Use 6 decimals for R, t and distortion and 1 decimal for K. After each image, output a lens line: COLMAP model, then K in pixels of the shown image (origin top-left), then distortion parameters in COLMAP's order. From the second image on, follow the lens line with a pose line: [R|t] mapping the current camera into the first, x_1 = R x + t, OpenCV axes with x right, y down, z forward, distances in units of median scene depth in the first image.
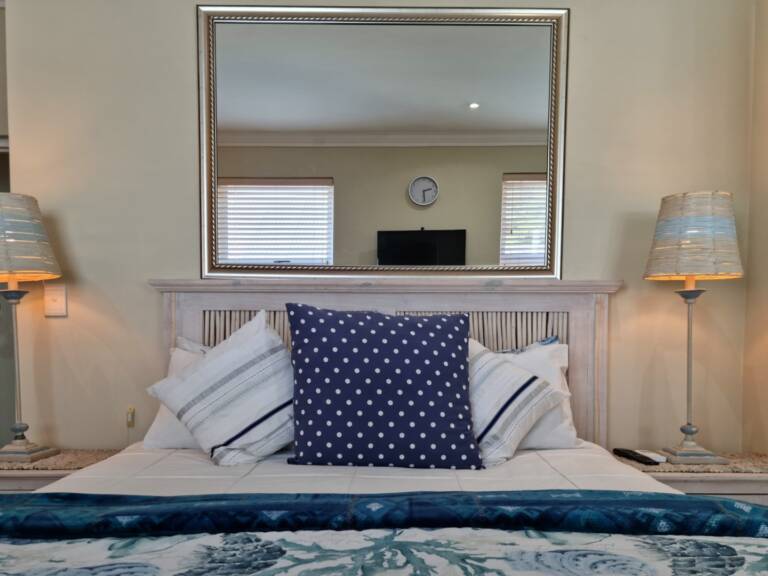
lens RADIAL K [[643.4, 0, 384.1], [0, 643.4, 370.9], [0, 0, 1]] dist [-0.027091, -0.000563]
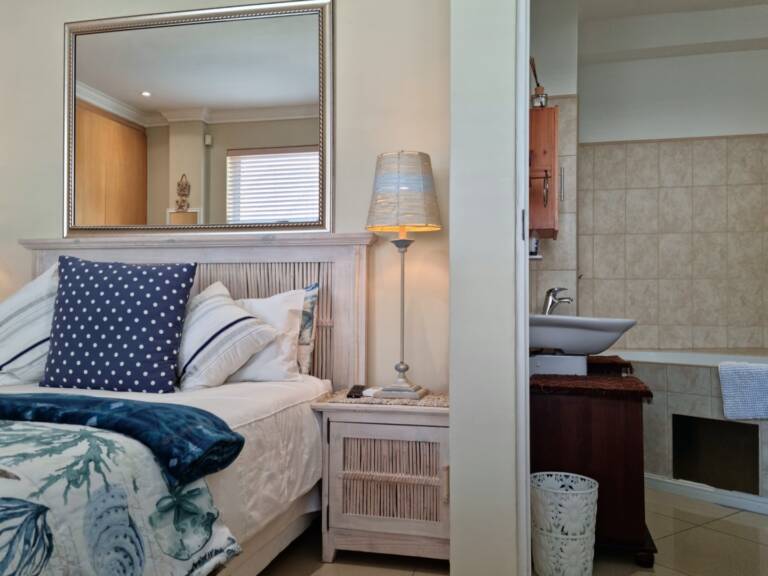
lens RADIAL K [[626.4, 0, 384.0], [0, 626.4, 288.0], [0, 0, 1]] dist [0.070573, -0.008561]
pose [[0.975524, -0.001055, -0.219892, 0.687014], [-0.011837, 0.998287, -0.057300, 0.017525], [0.219576, 0.058500, 0.973840, -0.053365]]
